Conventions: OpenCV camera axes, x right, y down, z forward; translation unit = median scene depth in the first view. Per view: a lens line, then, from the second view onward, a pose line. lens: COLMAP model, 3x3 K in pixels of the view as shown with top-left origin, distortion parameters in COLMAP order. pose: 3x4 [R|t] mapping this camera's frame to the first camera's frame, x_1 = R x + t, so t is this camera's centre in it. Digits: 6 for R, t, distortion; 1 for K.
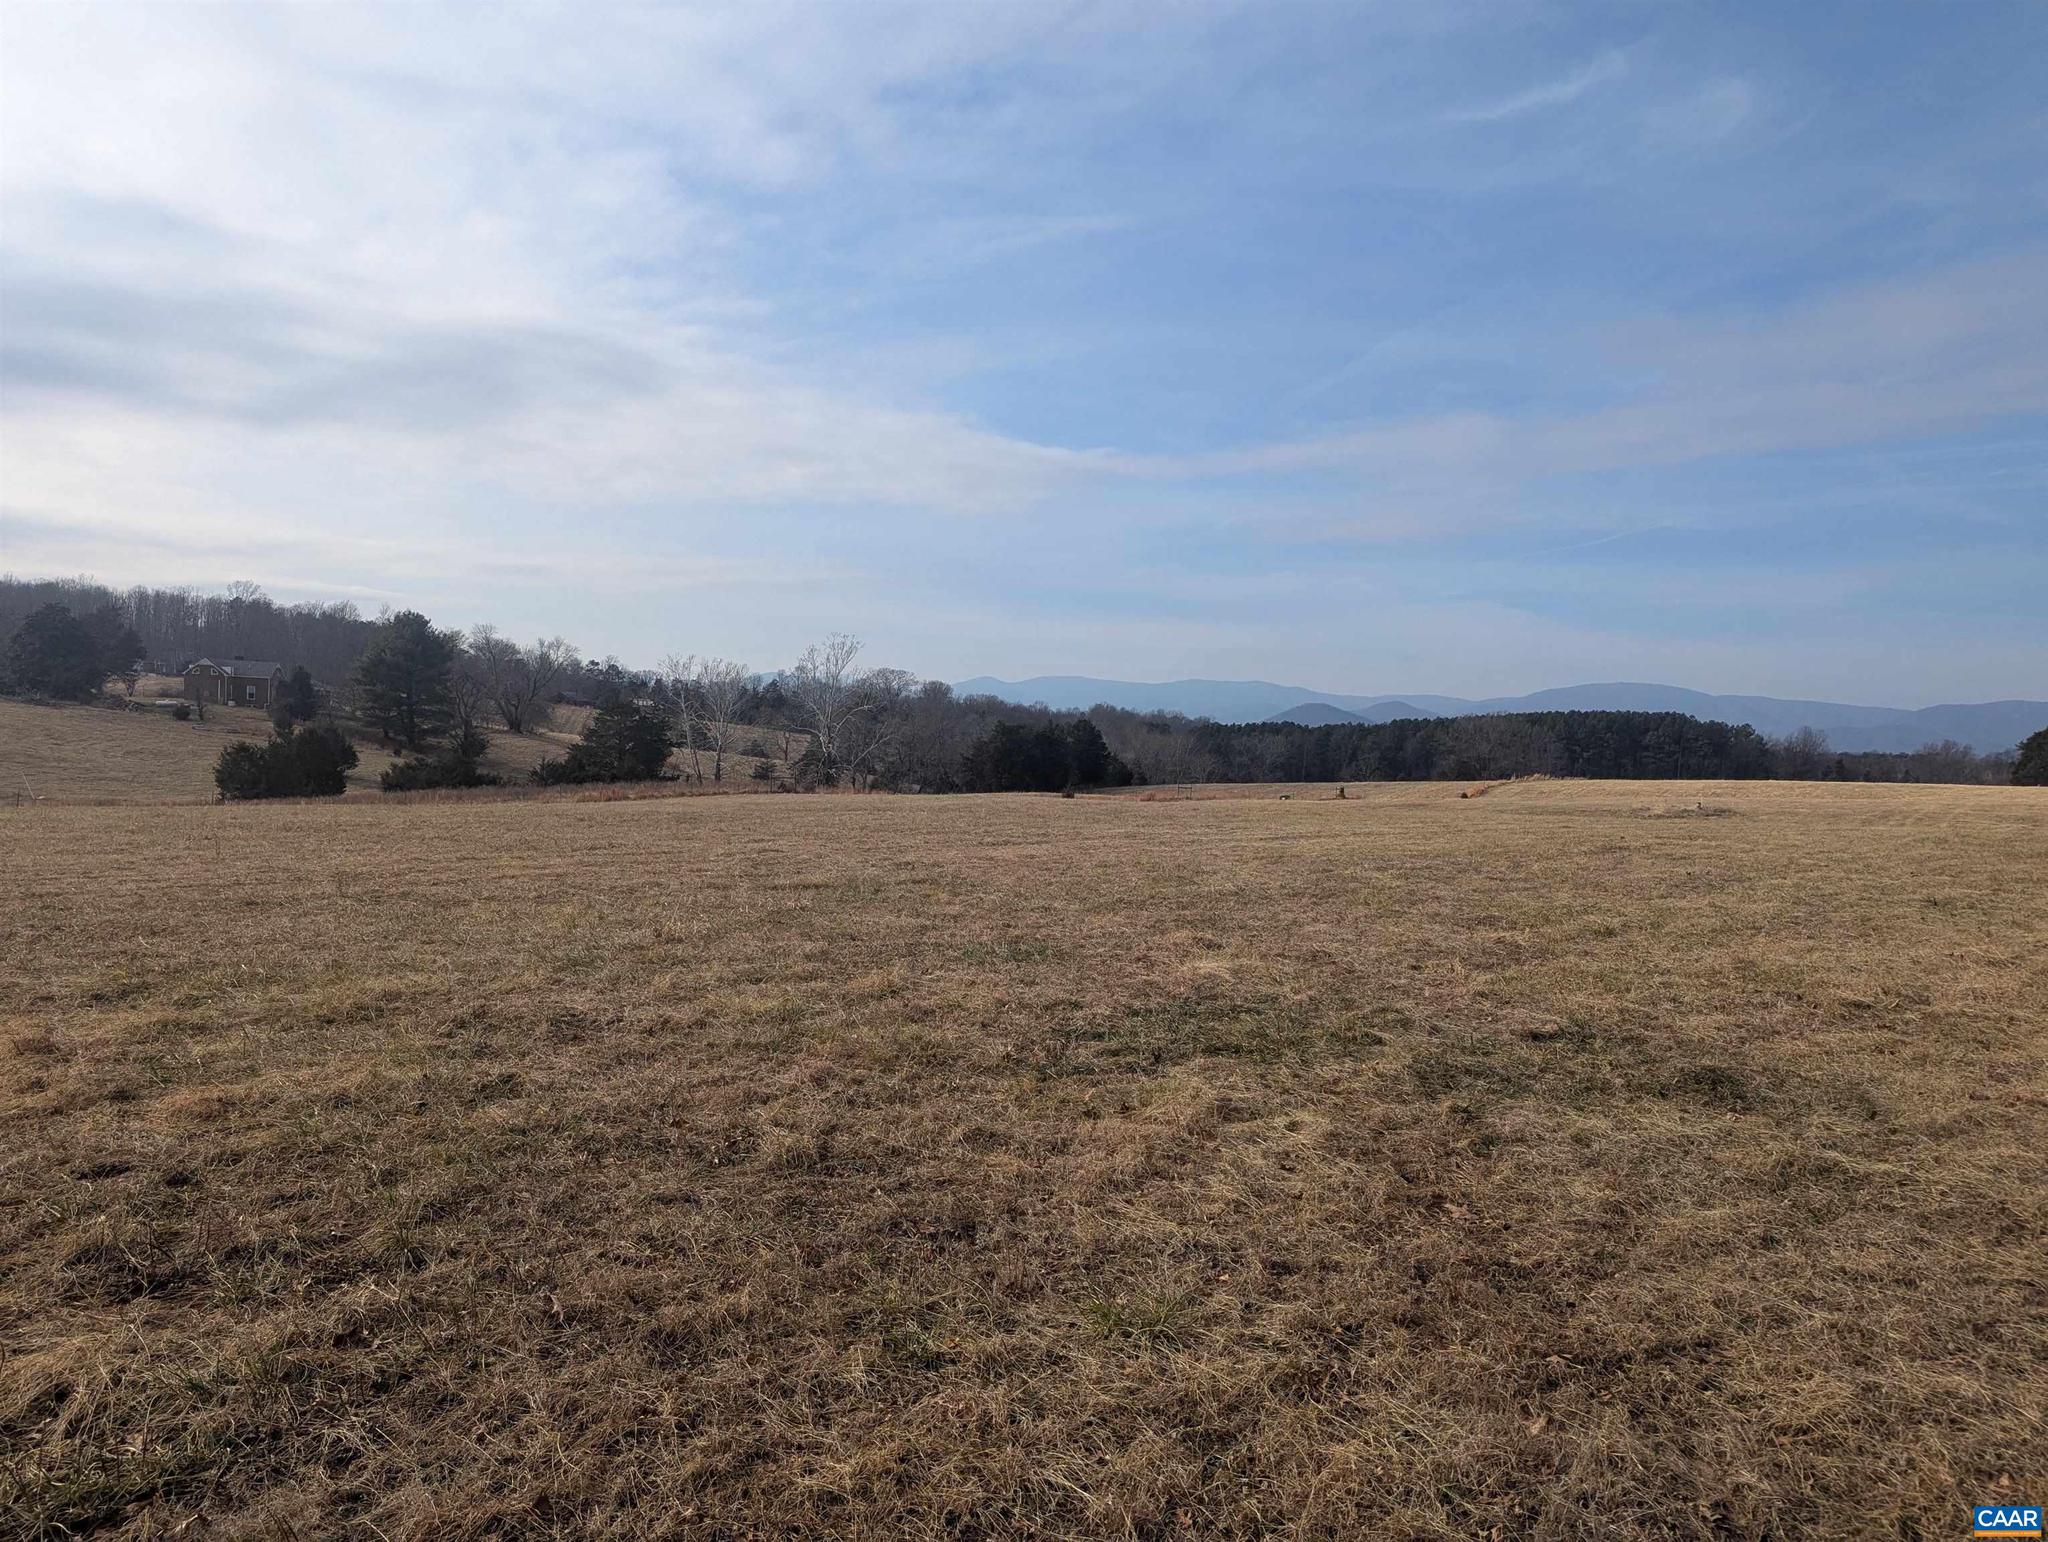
lens RADIAL K [[1435.1, 0, 1013.5], [0, 1435.1, 774.5], [0, 0, 1]] dist [0.073111, -0.071296]
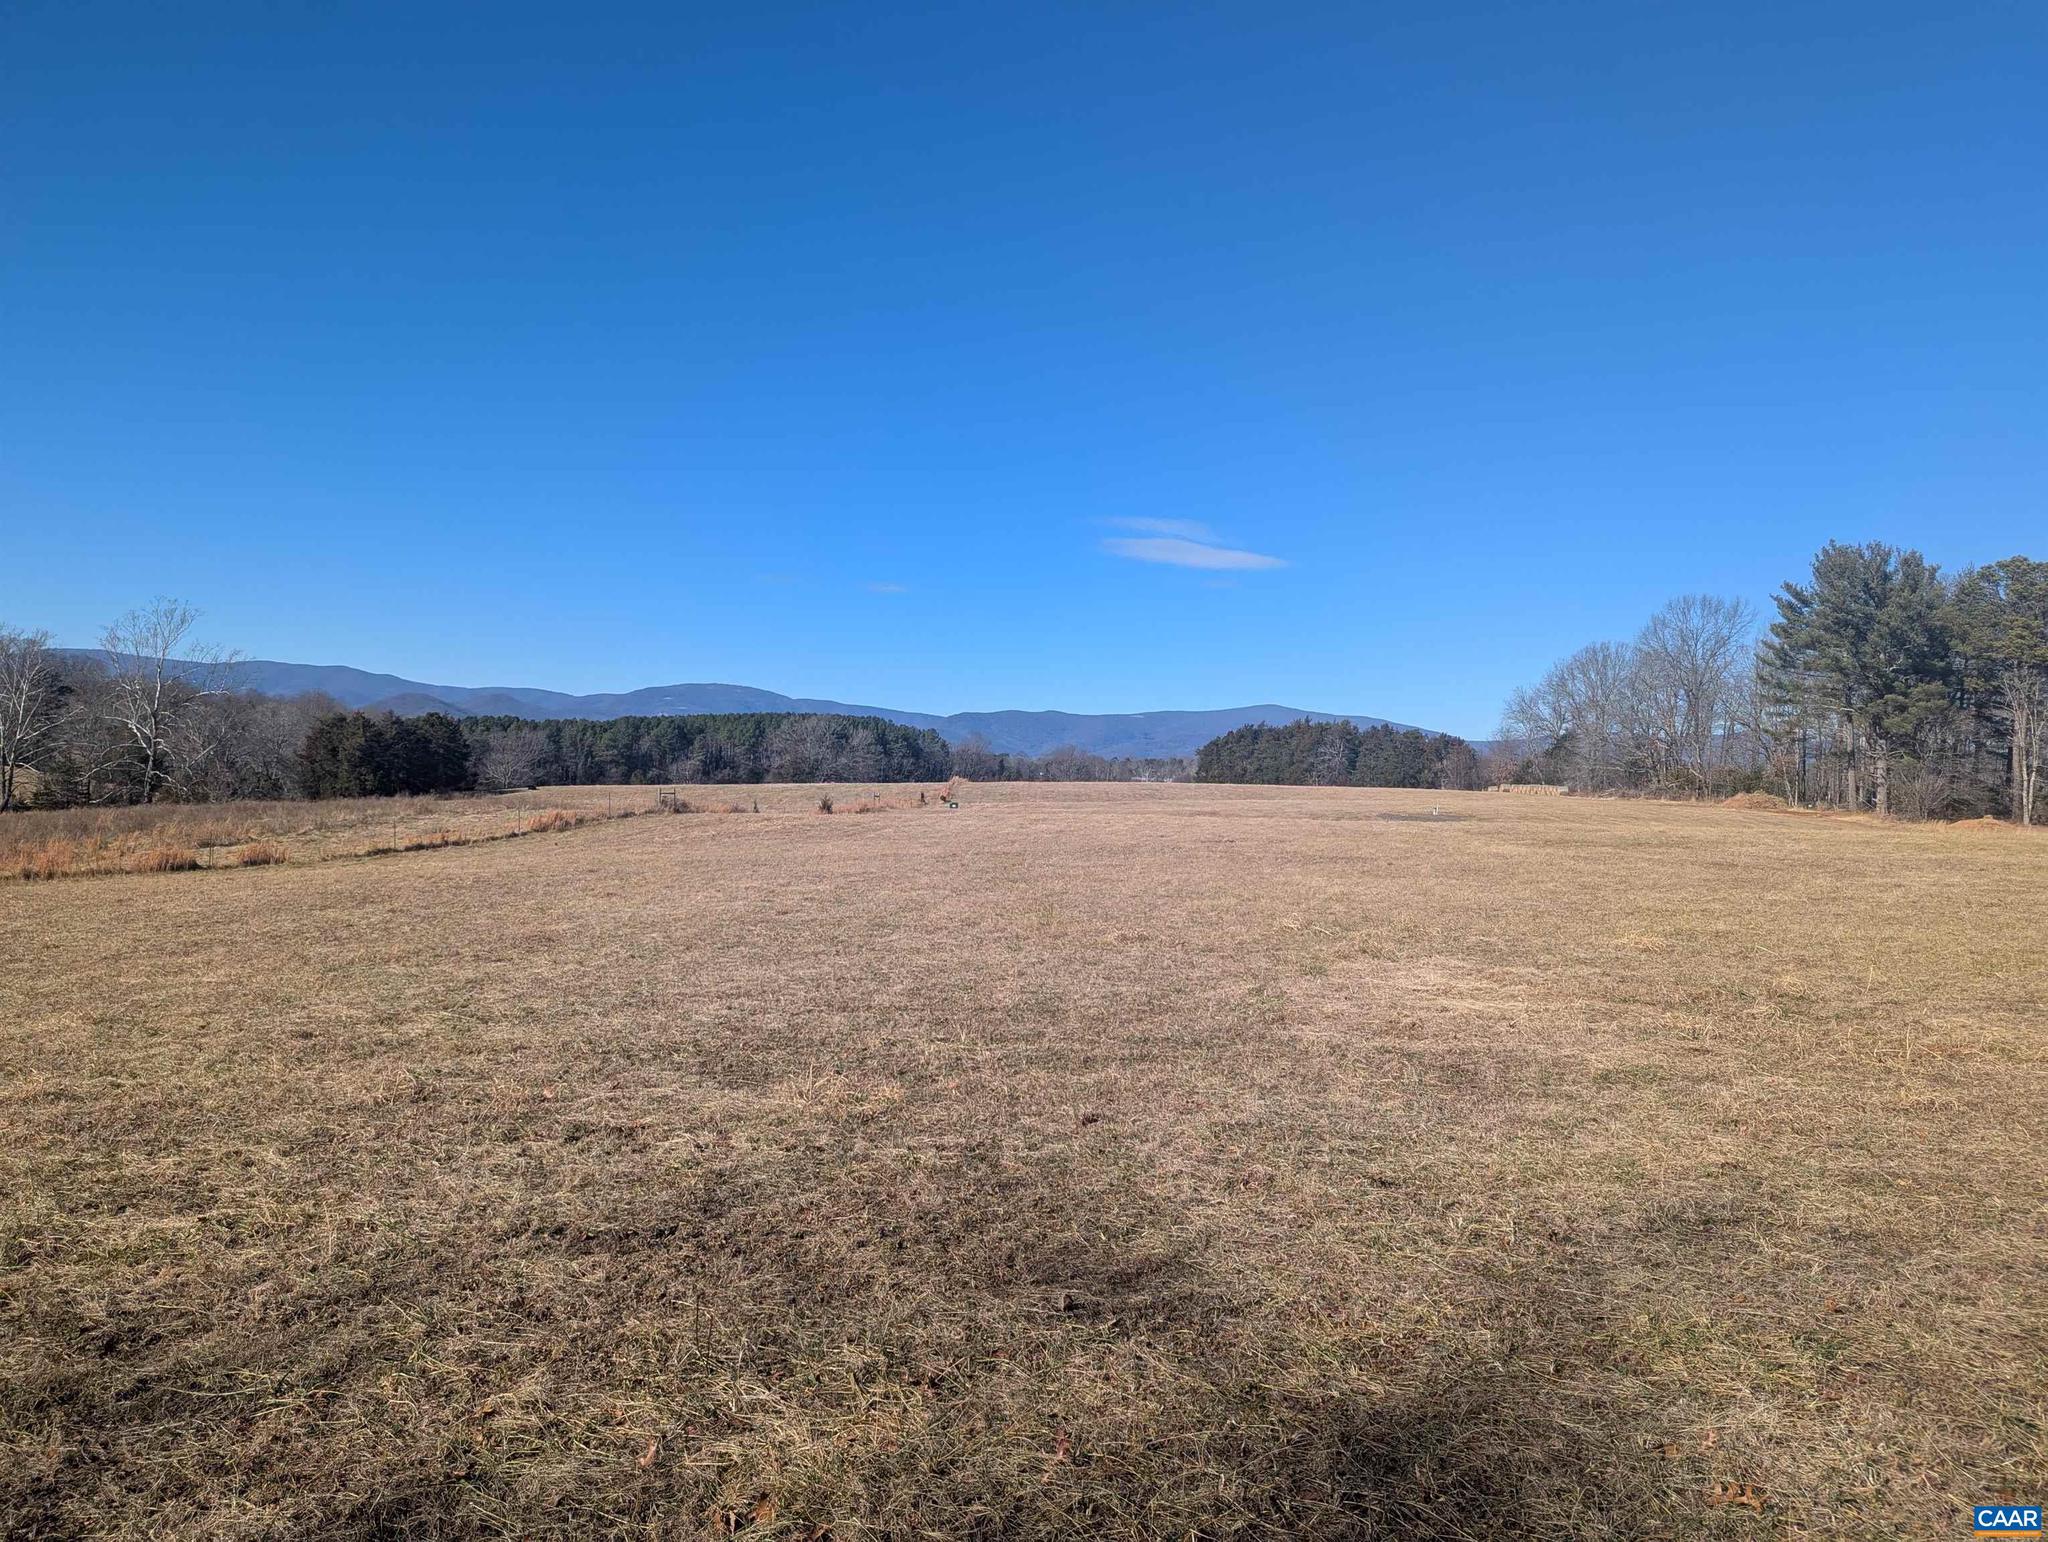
lens RADIAL K [[1435.1, 0, 1034.6], [0, 1435.1, 790.3], [0, 0, 1]] dist [0.073111, -0.071296]
pose [[0.815631, -0.006854, 0.578532, -0.154673], [-0.001319, 0.999905, 0.013705, -0.003631], [-0.578571, -0.011942, 0.815544, 0.075240]]
